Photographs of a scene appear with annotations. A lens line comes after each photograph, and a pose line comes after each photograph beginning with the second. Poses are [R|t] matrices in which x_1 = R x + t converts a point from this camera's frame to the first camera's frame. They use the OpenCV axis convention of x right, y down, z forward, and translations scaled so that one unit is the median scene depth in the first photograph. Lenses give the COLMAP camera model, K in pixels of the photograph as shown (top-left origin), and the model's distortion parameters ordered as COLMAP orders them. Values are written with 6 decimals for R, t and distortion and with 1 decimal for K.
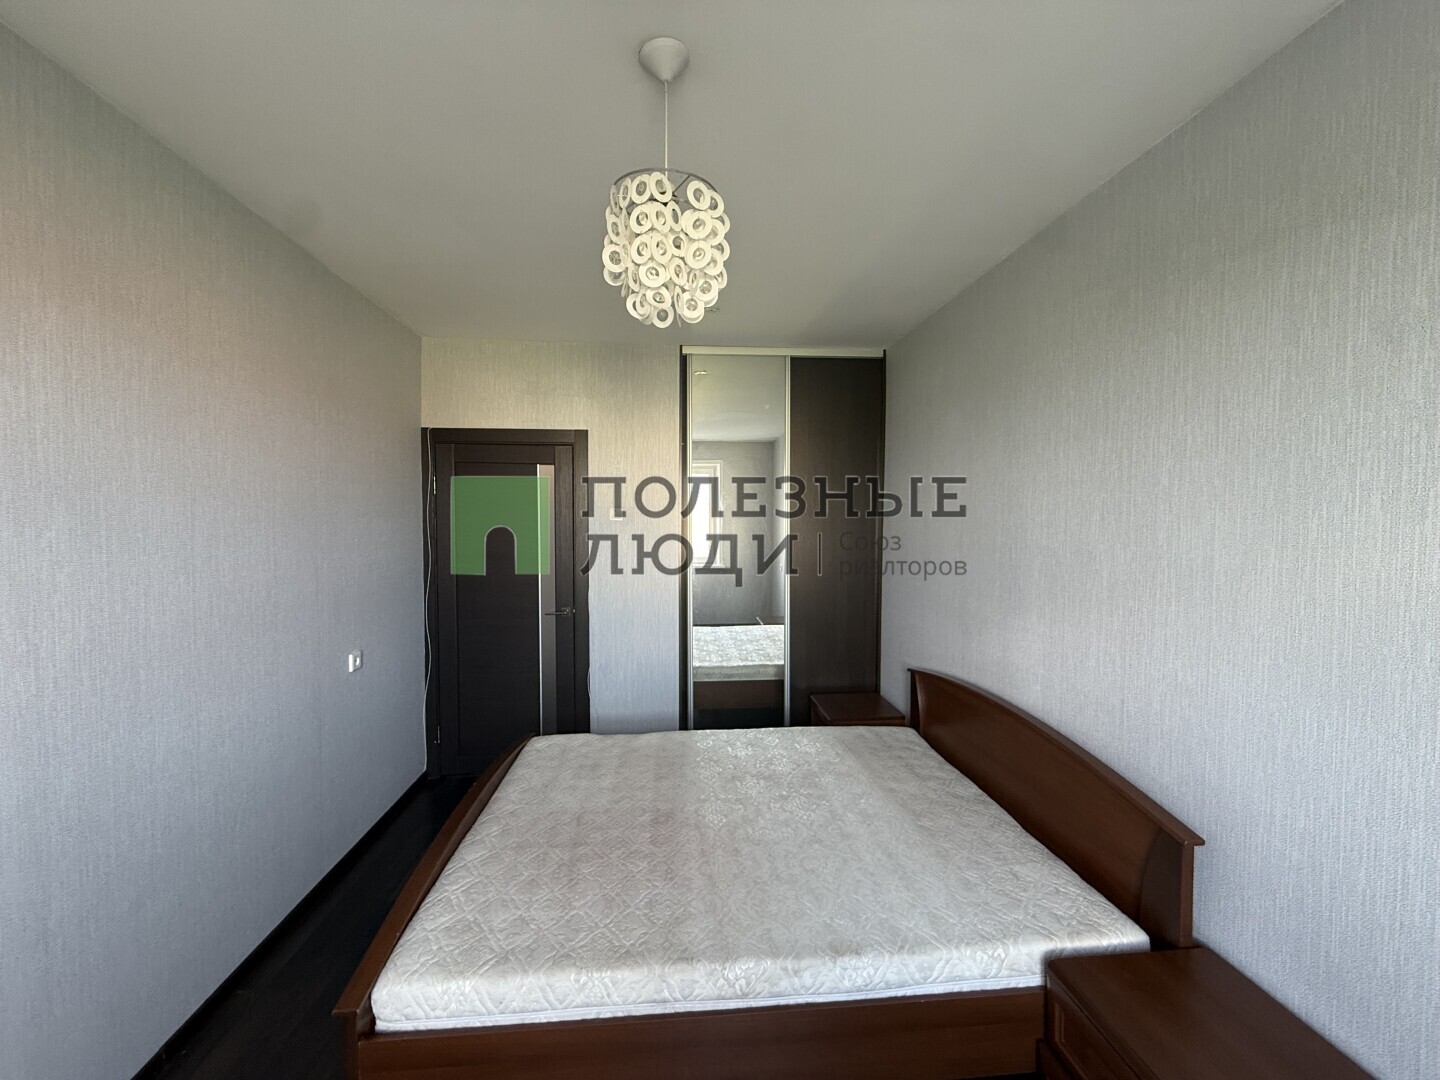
lens RADIAL K [[577.6, 0, 713.9], [0, 577.6, 537.3], [0, 0, 1]] dist [0.000219, 0.000227]
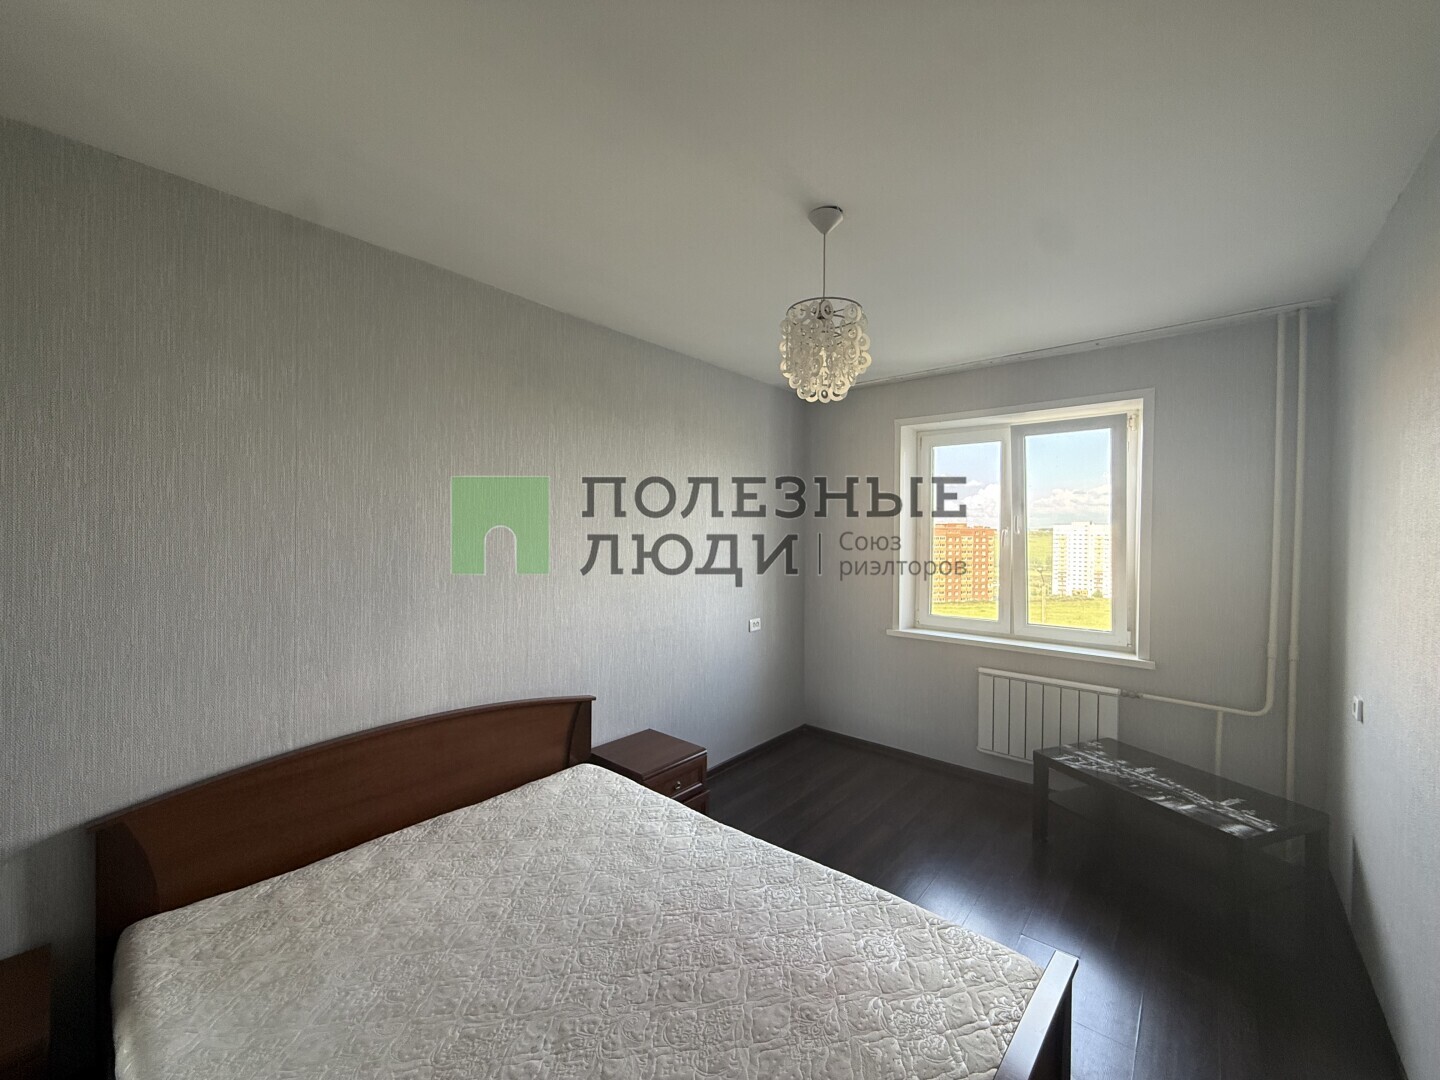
lens RADIAL K [[577.6, 0, 713.4], [0, 577.6, 549.7], [0, 0, 1]] dist [0.000219, 0.000227]
pose [[-0.702579, -0.033891, 0.710798, -0.614279], [0.014956, 0.997941, 0.062365, -0.065613], [-0.711449, 0.054447, -0.700626, 1.496068]]
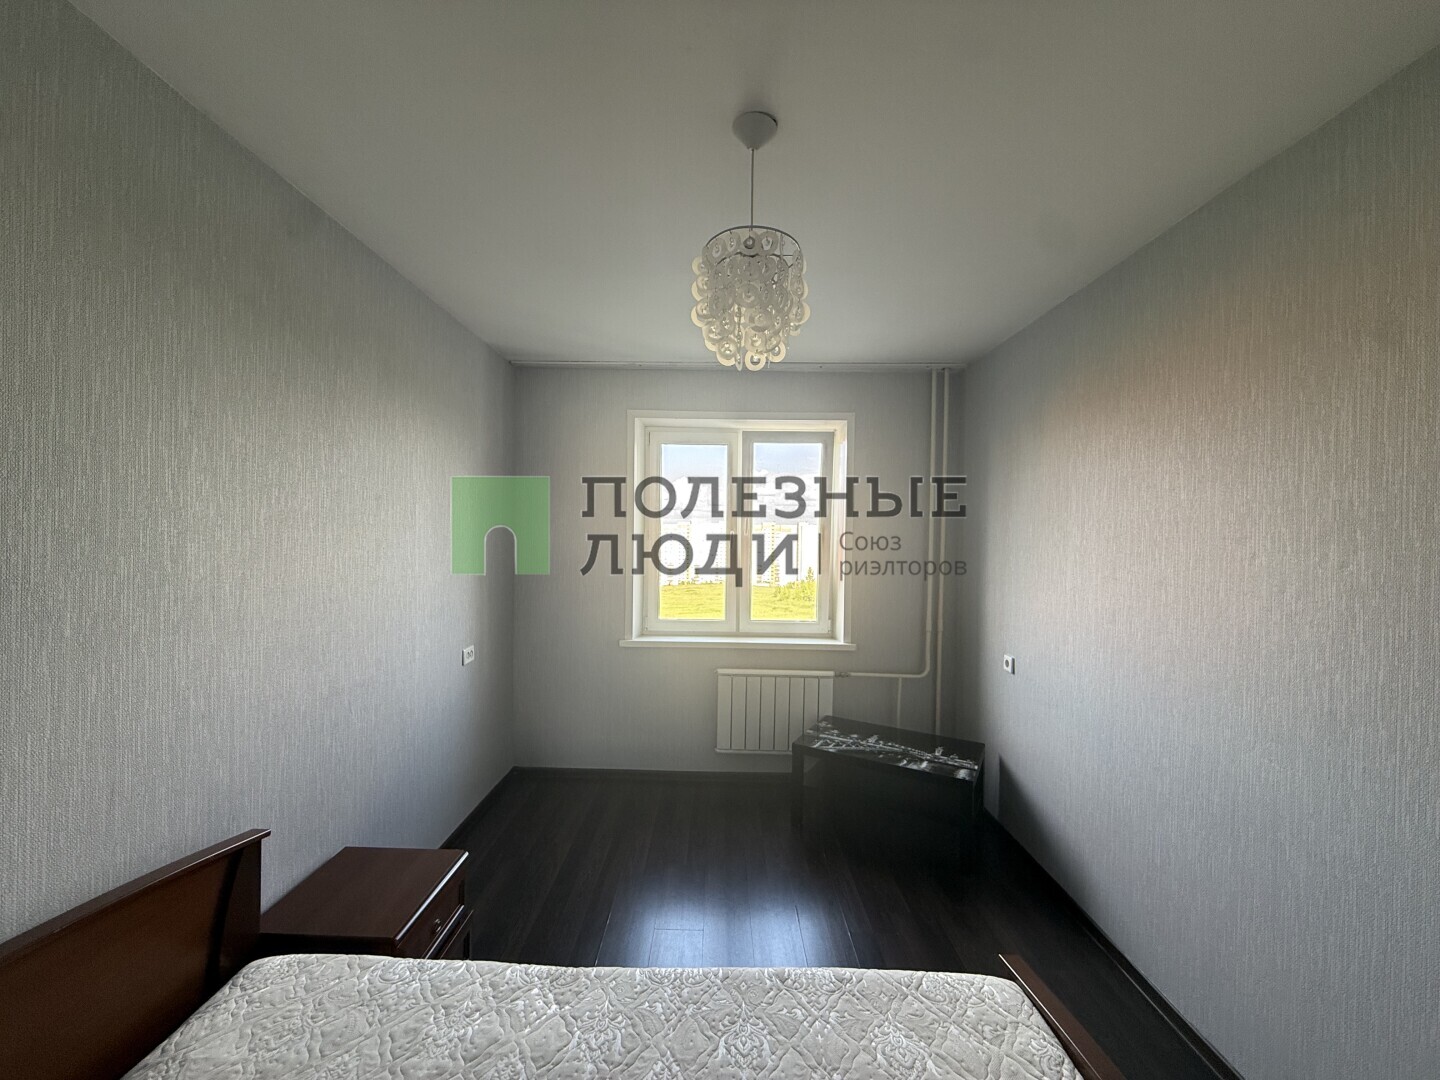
lens RADIAL K [[577.6, 0, 718.6], [0, 577.6, 546.3], [0, 0, 1]] dist [0.000219, 0.000227]
pose [[-0.995498, -0.020994, 0.092432, -0.085640], [-0.015553, 0.998125, 0.059198, -0.063274], [-0.093501, 0.057493, -0.993958, 1.432295]]
